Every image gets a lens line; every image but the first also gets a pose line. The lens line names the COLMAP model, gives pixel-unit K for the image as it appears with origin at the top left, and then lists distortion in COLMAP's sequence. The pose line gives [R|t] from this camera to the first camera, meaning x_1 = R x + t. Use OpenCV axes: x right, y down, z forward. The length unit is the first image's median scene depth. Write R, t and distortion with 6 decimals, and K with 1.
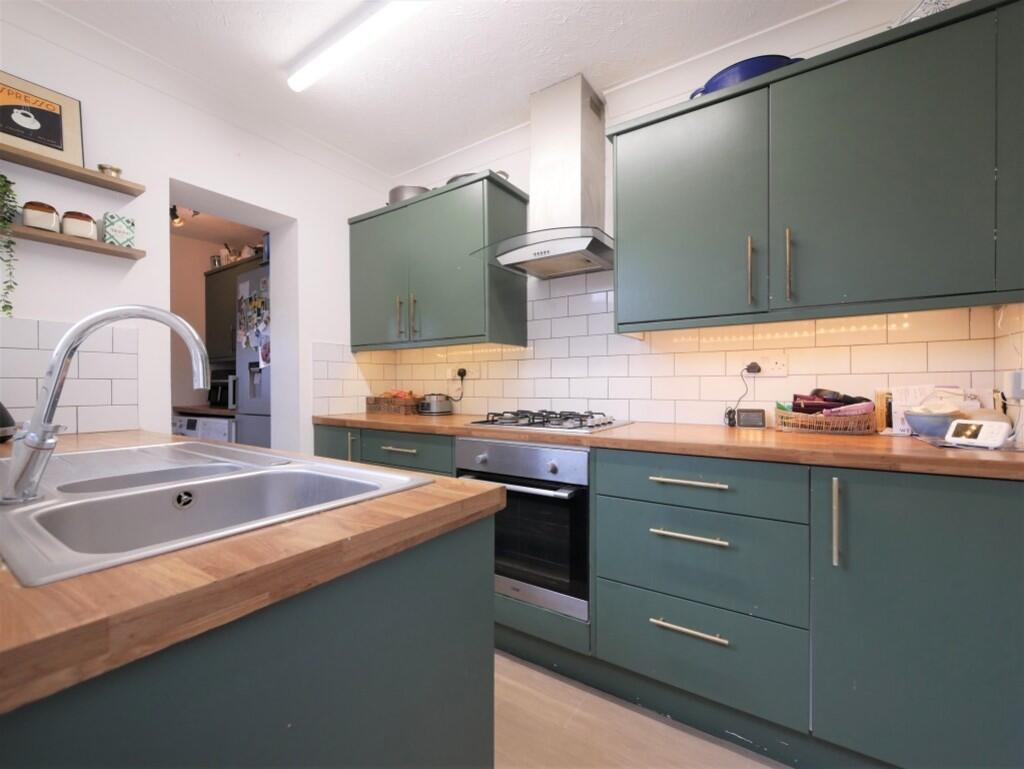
lens RADIAL K [[428.7, 0, 511.6], [0, 428.7, 386.7], [0, 0, 1]] dist [-0.003101, -0.000762]
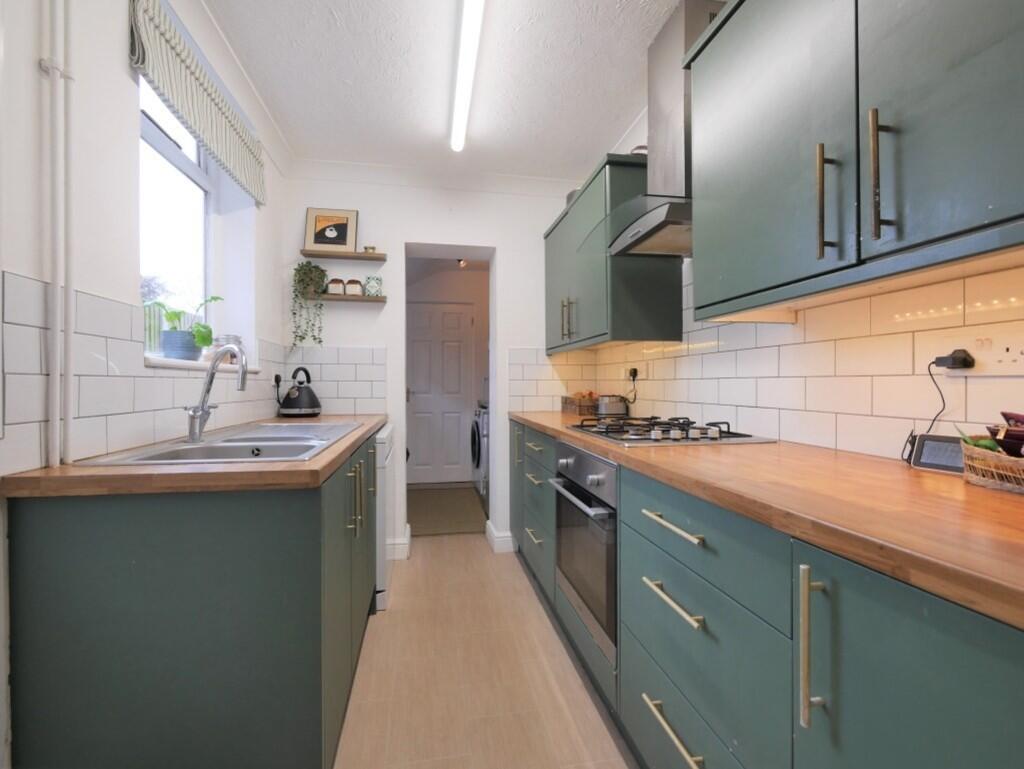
lens RADIAL K [[444.3, 0, 512.0], [0, 444.3, 384.5], [0, 0, 1]] dist [-0.003879, -0.000222]
pose [[0.702106, 0.005543, -0.712050, 0.488170], [-0.005939, 0.999981, 0.001929, -0.009698], [0.712047, 0.002875, 0.702126, 0.181500]]
